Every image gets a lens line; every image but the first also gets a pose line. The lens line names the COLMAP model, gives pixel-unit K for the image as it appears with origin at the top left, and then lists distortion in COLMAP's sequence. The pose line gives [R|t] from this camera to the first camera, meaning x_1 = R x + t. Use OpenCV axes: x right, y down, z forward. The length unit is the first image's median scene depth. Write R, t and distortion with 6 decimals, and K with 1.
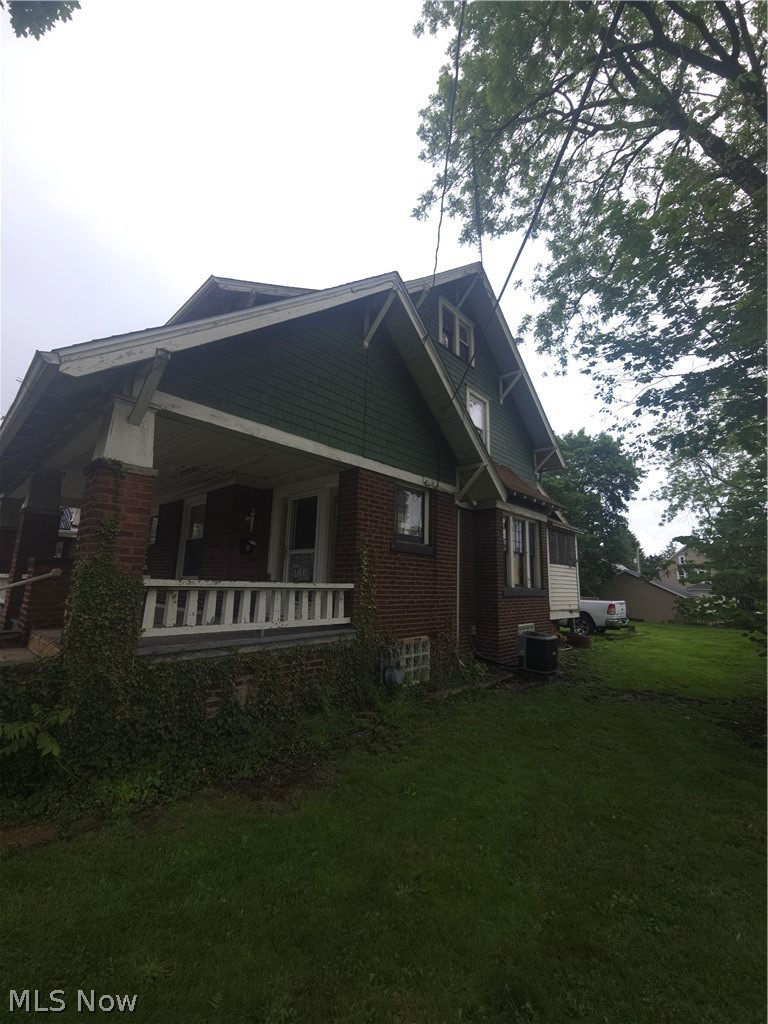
lens RADIAL K [[415.9, 0, 391.0], [0, 415.9, 508.8], [0, 0, 1]] dist [0.010689, -0.012560]
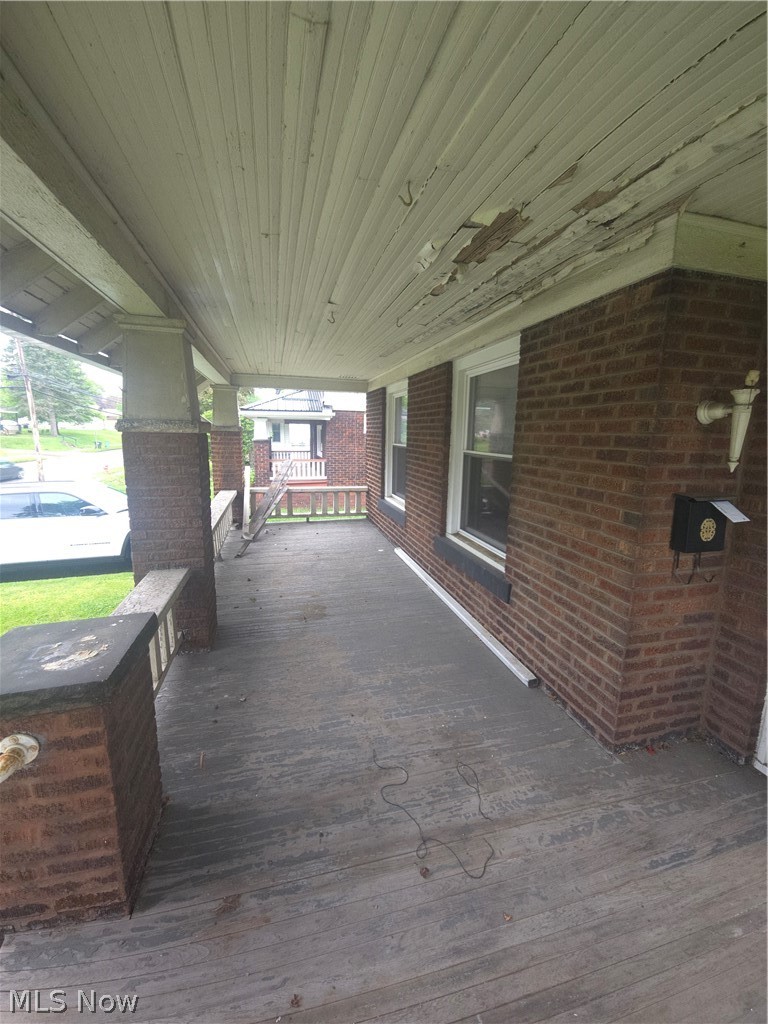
lens RADIAL K [[415.9, 0, 391.0], [0, 415.9, 508.8], [0, 0, 1]] dist [0.010689, -0.012560]
pose [[0.847621, 0.081412, -0.524320, -0.390715], [0.096590, 0.947974, 0.303342, -0.017640], [0.521737, -0.307763, 0.795658, 0.721768]]
